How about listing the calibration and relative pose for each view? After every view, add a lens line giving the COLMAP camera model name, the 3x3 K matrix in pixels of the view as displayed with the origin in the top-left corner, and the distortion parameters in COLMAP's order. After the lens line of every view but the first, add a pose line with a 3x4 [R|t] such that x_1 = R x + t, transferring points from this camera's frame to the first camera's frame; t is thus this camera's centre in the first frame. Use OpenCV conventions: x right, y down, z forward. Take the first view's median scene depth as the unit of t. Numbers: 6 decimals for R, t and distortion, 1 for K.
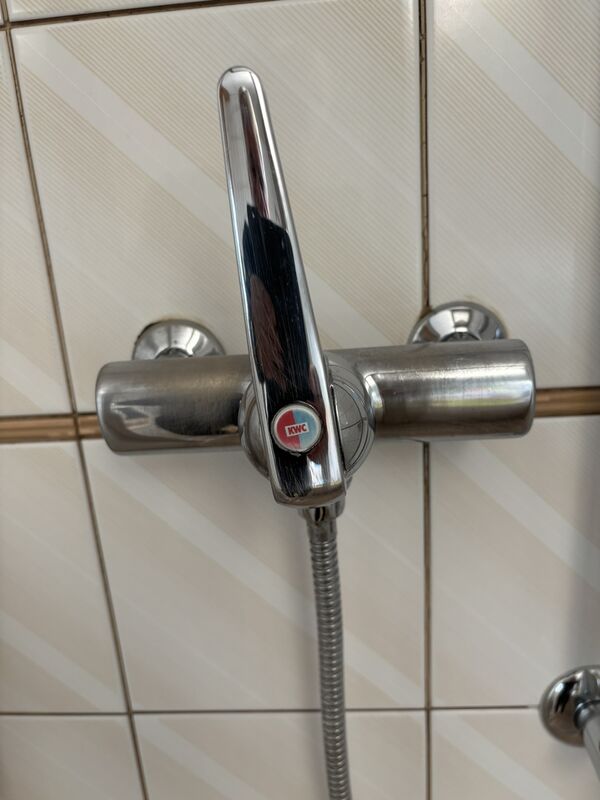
lens RADIAL K [[606.0, 0, 300.5], [0, 606.0, 401.7], [0, 0, 1]] dist [0.020927, -0.014995]
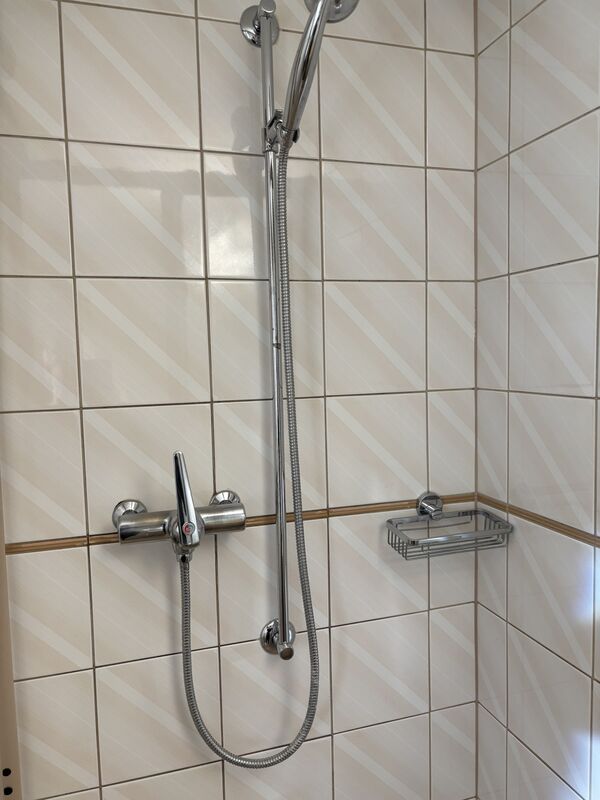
lens RADIAL K [[606.0, 0, 299.0], [0, 606.0, 400.7], [0, 0, 1]] dist [0.020927, -0.014995]
pose [[0.931655, 0.016430, 0.362973, -0.488758], [0.064723, 0.975496, -0.210284, 0.063513], [-0.357533, 0.219405, 0.907762, -1.931341]]
